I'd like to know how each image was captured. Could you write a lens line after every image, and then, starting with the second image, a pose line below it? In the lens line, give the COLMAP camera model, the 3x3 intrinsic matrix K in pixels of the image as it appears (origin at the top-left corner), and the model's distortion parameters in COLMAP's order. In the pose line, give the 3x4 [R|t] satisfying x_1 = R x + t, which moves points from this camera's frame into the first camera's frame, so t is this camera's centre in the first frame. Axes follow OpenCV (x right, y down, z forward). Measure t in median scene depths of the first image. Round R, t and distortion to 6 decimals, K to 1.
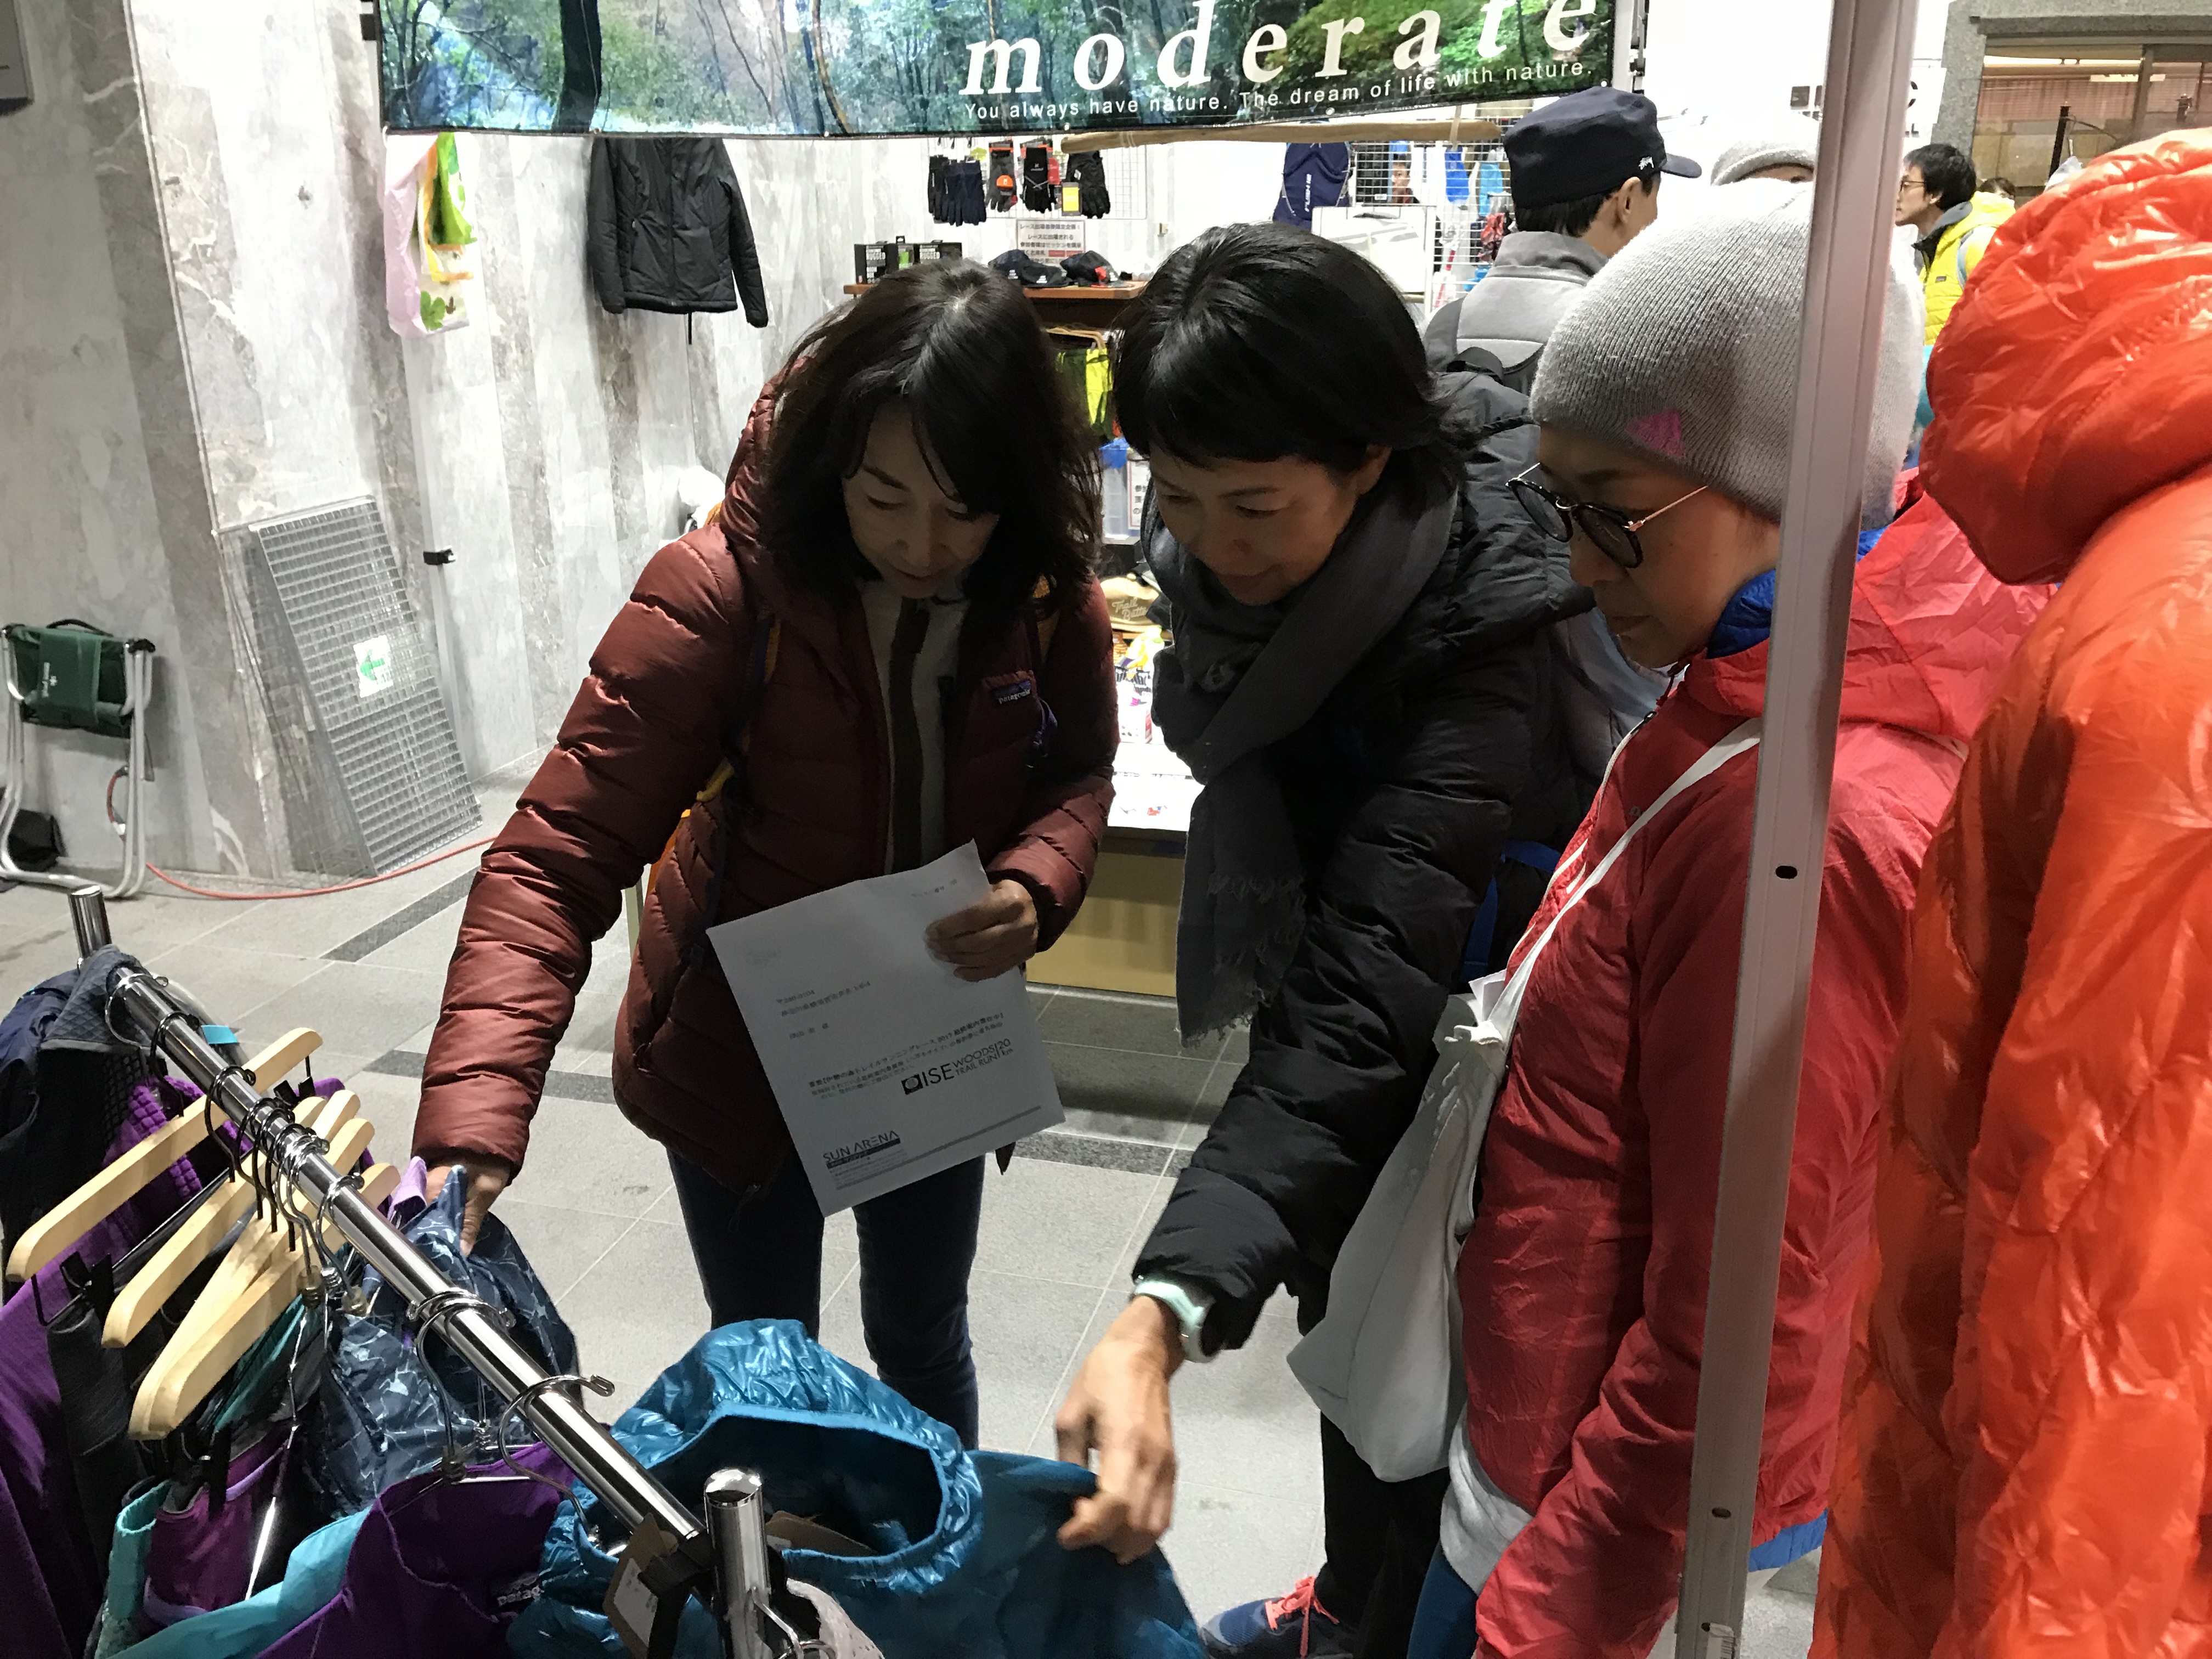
lens RADIAL K [[1837.0, 0, 1106.0], [0, 1837.0, 829.5], [0, 0, 1]] dist [0.006145, 0.006081]
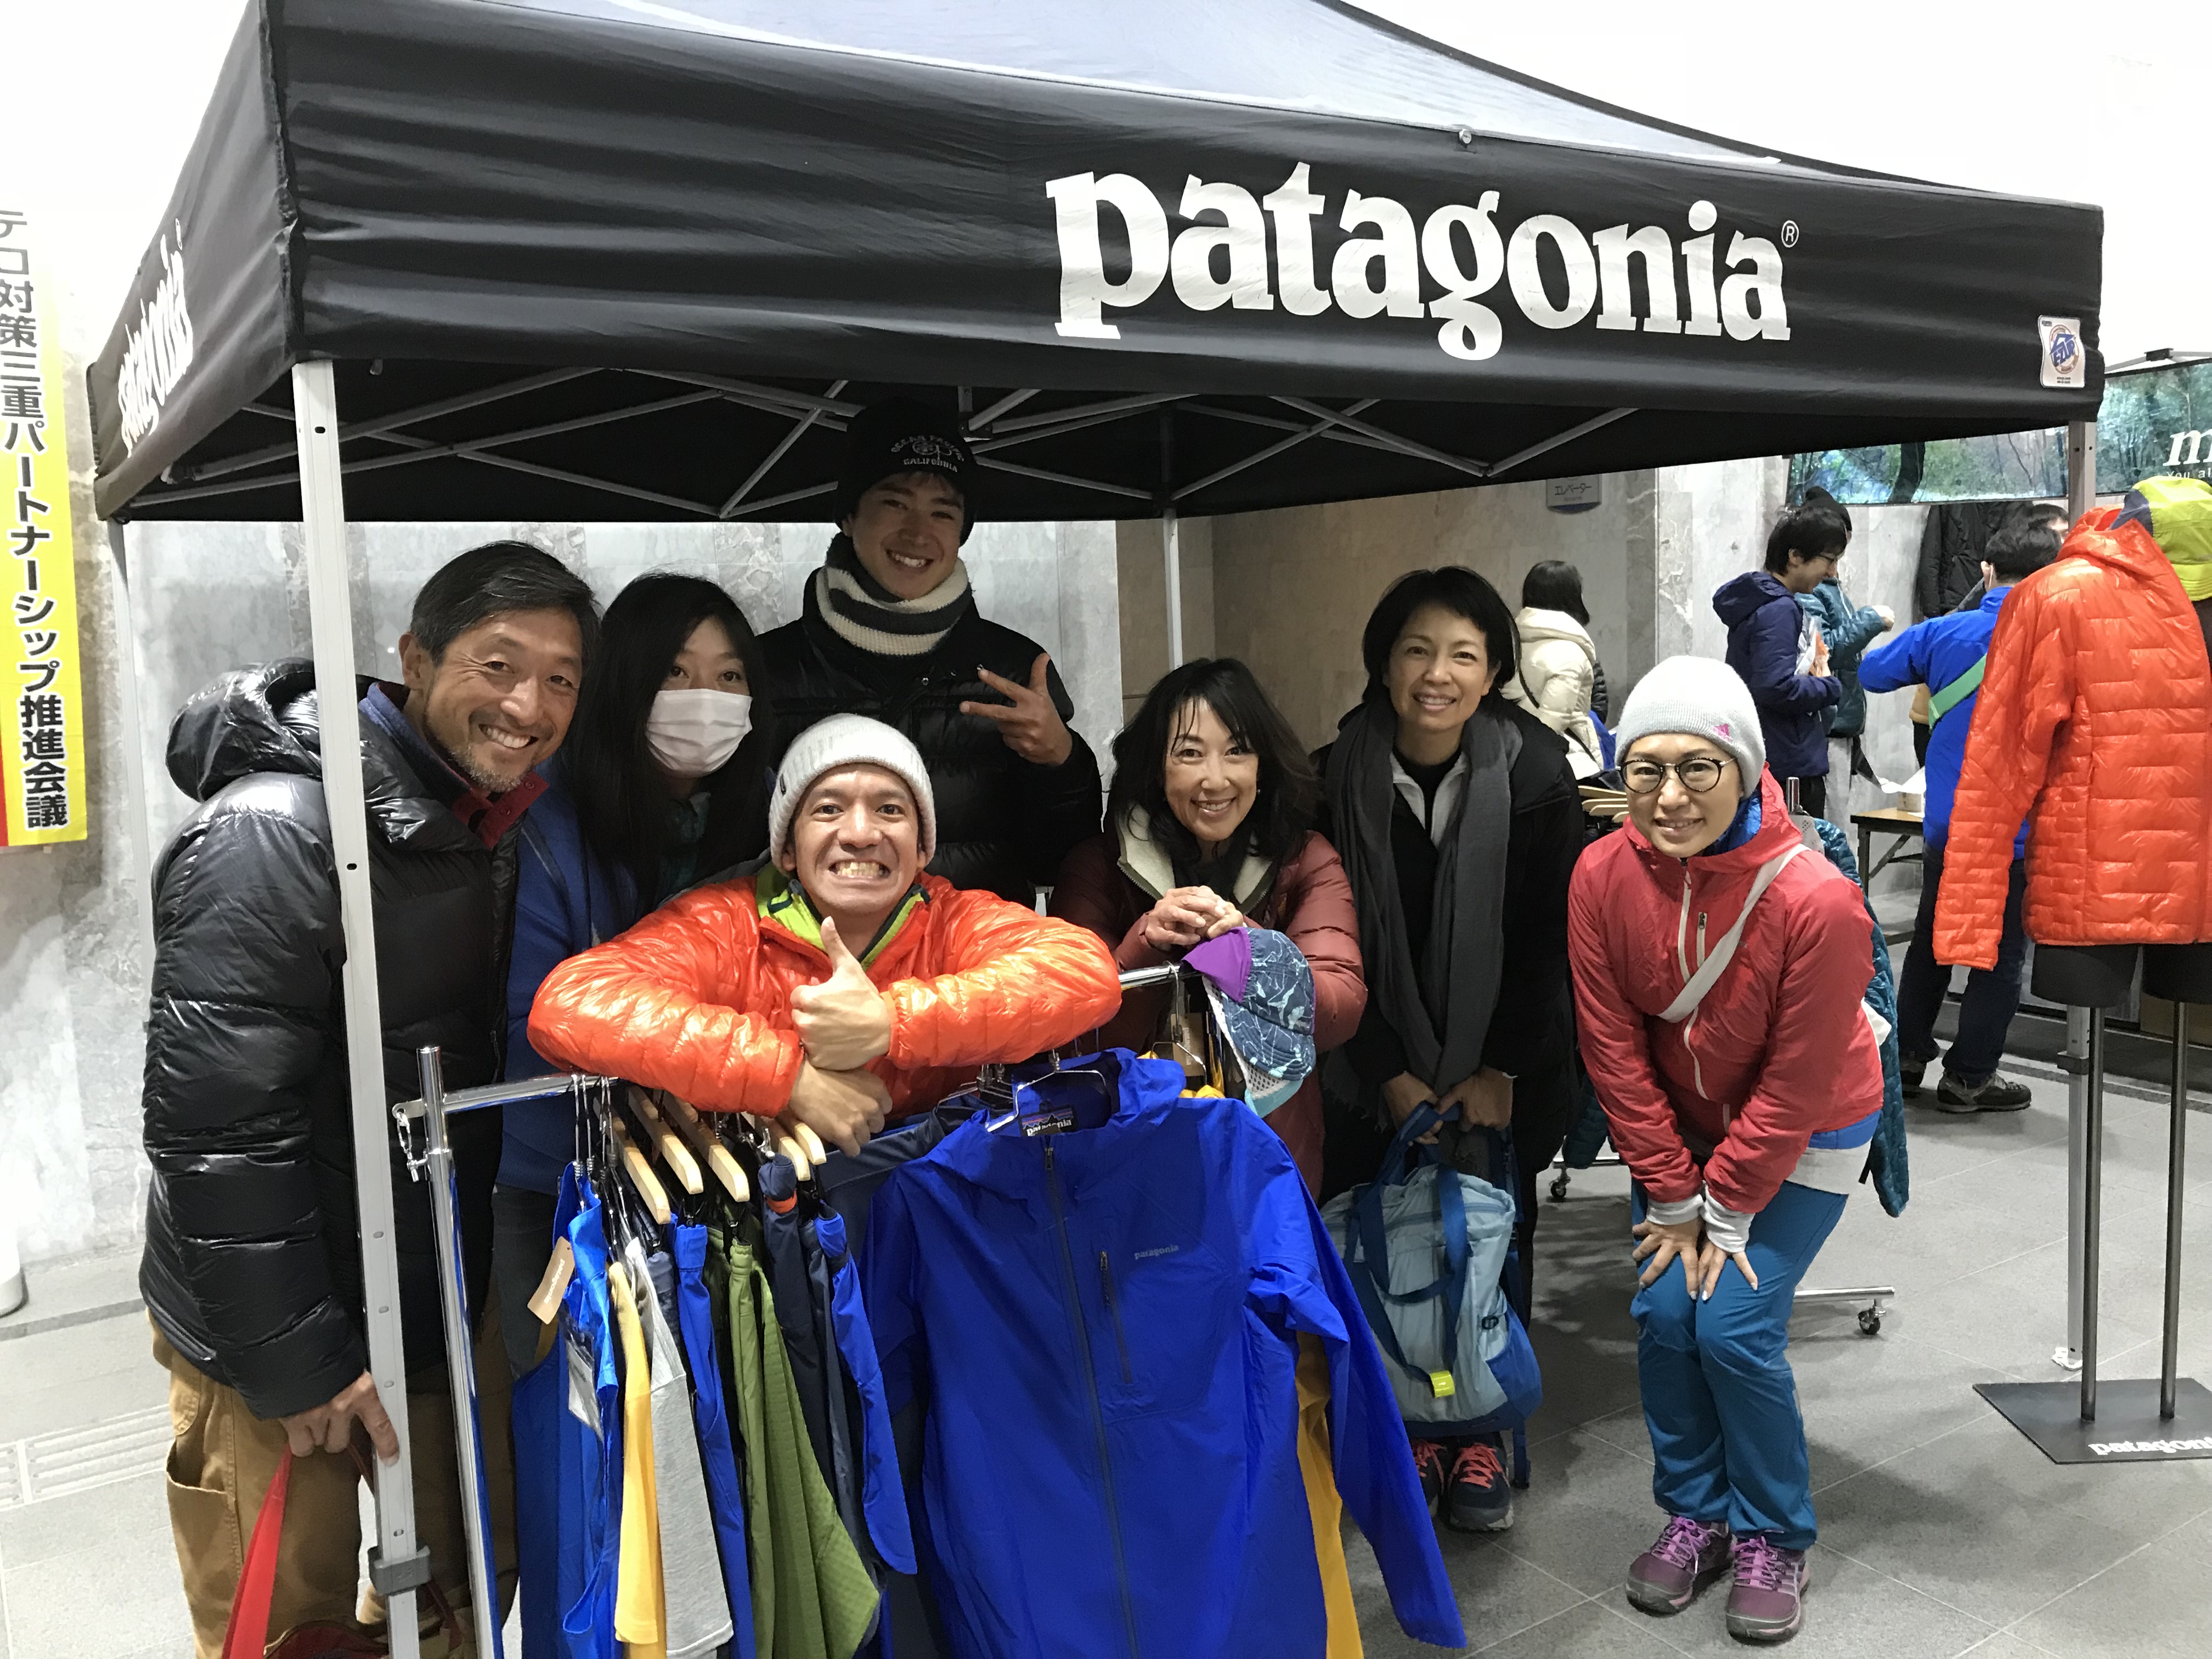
lens RADIAL K [[1837.0, 0, 1106.0], [0, 1837.0, 829.5], [0, 0, 1]] dist [0.006145, 0.006081]
pose [[0.750854, 0.063727, -0.657387, 0.277736], [-0.183789, 0.976181, -0.115290, 0.225970], [0.634381, 0.207386, 0.744682, -0.614801]]
